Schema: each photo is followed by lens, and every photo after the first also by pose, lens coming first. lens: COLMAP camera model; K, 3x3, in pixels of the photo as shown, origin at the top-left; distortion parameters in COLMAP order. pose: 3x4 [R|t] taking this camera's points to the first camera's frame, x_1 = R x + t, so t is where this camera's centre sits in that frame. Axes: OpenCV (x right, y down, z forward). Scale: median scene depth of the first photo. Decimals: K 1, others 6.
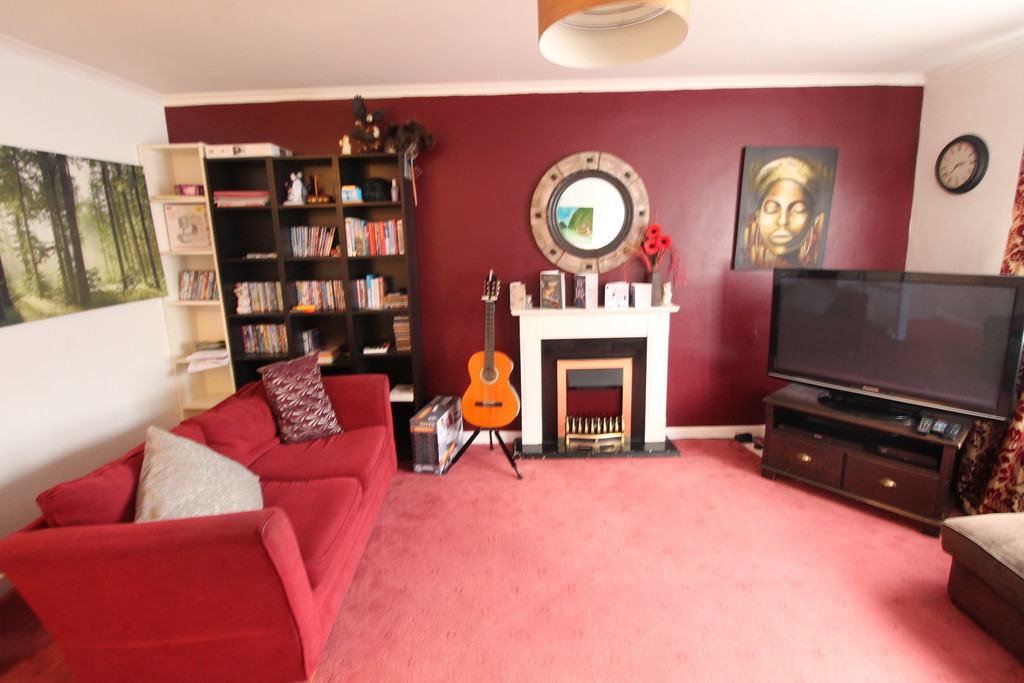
lens RADIAL K [[473.2, 0, 518.7], [0, 473.2, 334.8], [0, 0, 1]] dist [-0.001403, -0.012243]
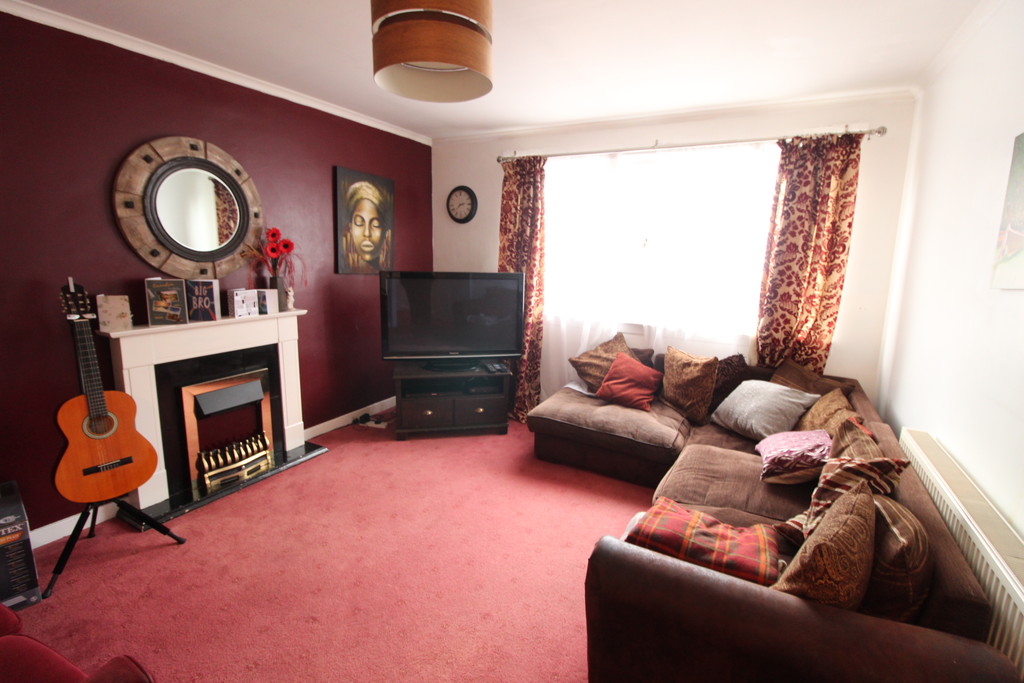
lens RADIAL K [[473.2, 0, 518.7], [0, 473.2, 334.8], [0, 0, 1]] dist [-0.001403, -0.012243]
pose [[0.454333, -0.120180, 0.882688, -0.367361], [0.141700, 0.987992, 0.061582, -0.002413], [-0.879490, 0.097098, 0.465907, 0.115277]]
